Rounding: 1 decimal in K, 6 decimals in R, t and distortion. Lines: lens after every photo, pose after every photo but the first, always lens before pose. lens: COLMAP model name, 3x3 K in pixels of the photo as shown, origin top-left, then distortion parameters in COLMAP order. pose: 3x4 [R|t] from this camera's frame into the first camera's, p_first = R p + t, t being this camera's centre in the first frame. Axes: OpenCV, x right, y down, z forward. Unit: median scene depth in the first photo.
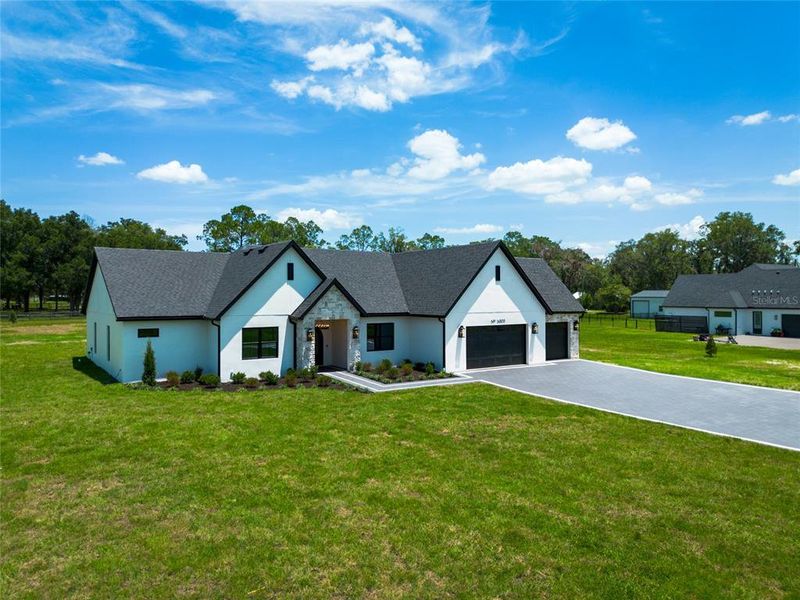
lens RADIAL K [[589.9, 0, 393.7], [0, 589.9, 300.2], [0, 0, 1]] dist [0.015358, -0.001459]
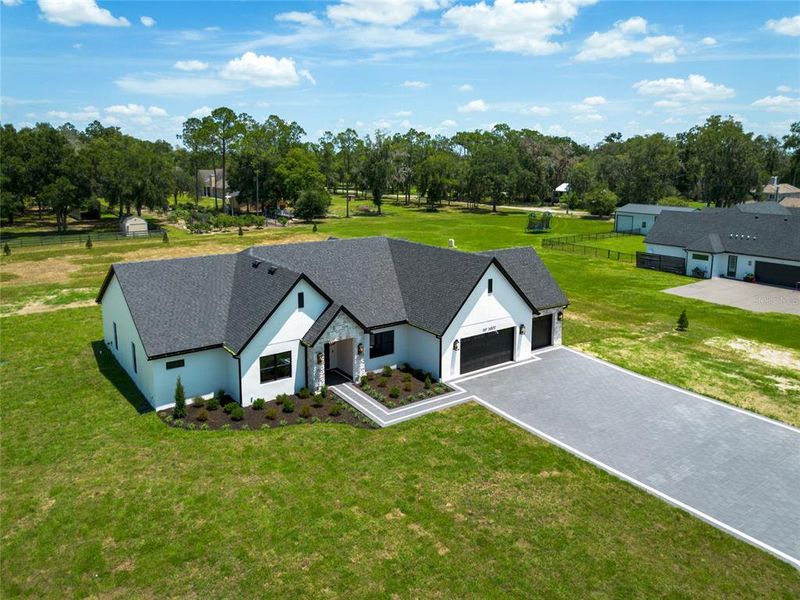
lens RADIAL K [[604.8, 0, 387.1], [0, 604.8, 256.6], [0, 0, 1]] dist [0.012048, 0.001930]
pose [[0.999761, -0.000161, 0.021850, -0.036672], [-0.003295, 0.987431, 0.158017, -0.273919], [-0.021601, -0.158051, 0.987195, -0.080540]]
